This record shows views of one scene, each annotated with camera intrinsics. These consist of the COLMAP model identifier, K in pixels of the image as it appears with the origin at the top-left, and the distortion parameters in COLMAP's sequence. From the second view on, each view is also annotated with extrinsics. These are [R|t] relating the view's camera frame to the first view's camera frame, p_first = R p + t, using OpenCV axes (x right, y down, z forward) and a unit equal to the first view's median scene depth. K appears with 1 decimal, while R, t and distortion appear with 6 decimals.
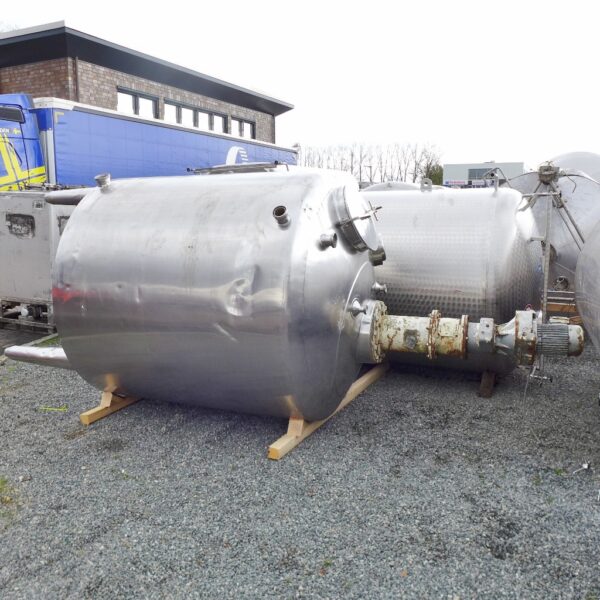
lens RADIAL K [[605.3, 0, 288.3], [0, 605.3, 281.8], [0, 0, 1]] dist [-0.049053, 0.040624]
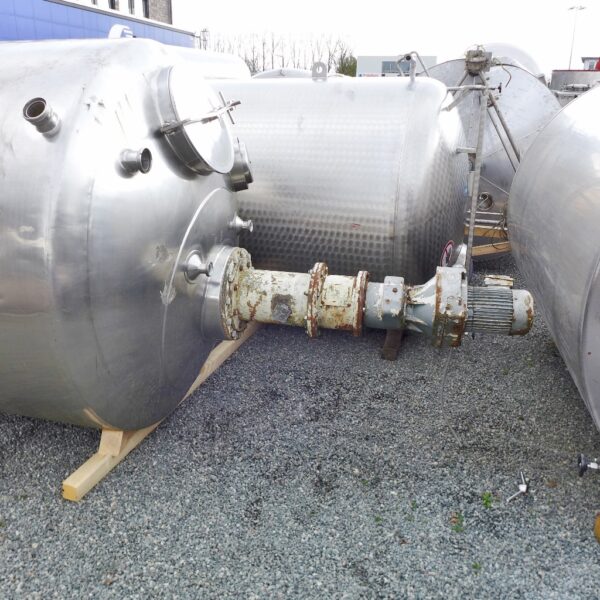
lens RADIAL K [[605.3, 0, 288.3], [0, 605.3, 281.8], [0, 0, 1]] dist [-0.049053, 0.040624]
pose [[0.989905, -0.022245, 0.139977, 0.113348], [-0.001961, 0.985362, 0.170464, -0.045517], [-0.141720, -0.169017, 0.975371, 0.343763]]
